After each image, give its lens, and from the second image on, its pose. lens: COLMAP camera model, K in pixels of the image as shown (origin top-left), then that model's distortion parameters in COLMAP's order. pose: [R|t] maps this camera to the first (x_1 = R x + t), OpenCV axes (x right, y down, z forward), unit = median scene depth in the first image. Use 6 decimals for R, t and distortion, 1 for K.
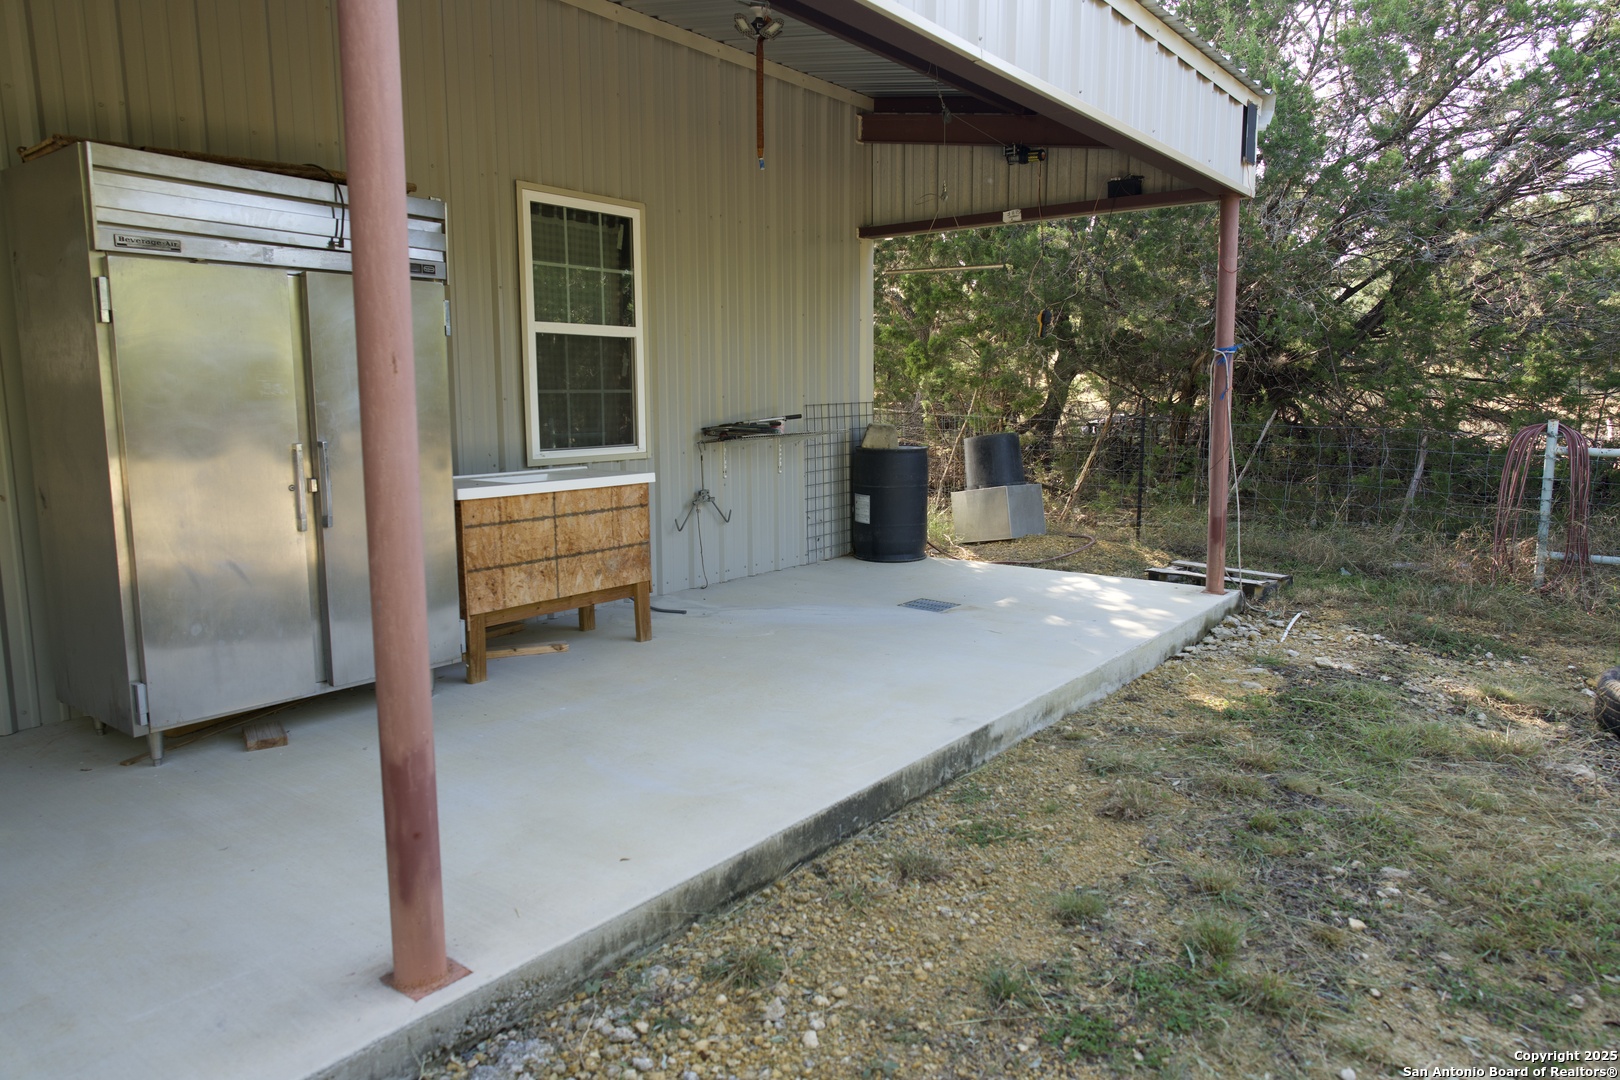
lens RADIAL K [[1062.7, 0, 810.0], [0, 1062.7, 540.0], [0, 0, 1]] dist [-0.038985, 0.000057]
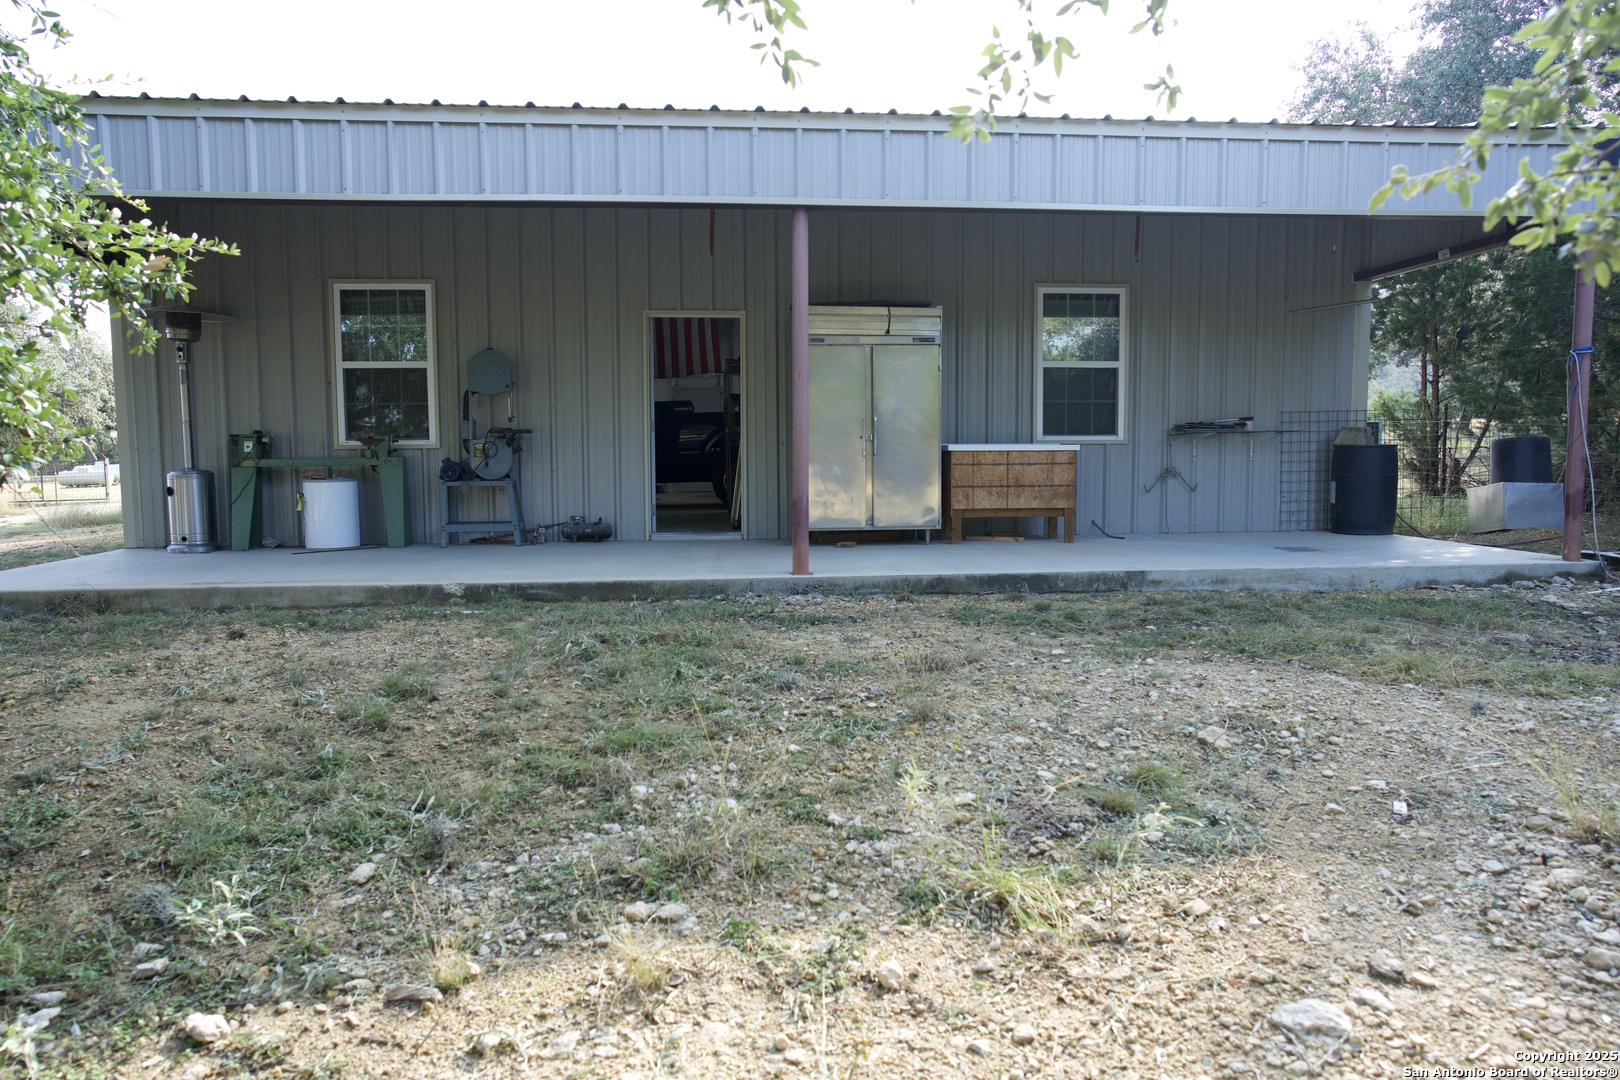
lens RADIAL K [[1062.7, 0, 810.0], [0, 1062.7, 540.0], [0, 0, 1]] dist [-0.038985, 0.000057]
pose [[0.677427, 0.061212, -0.733039, 0.749627], [-0.095432, 0.995423, -0.005070, 0.127636], [0.729373, 0.073390, 0.680168, -0.432667]]
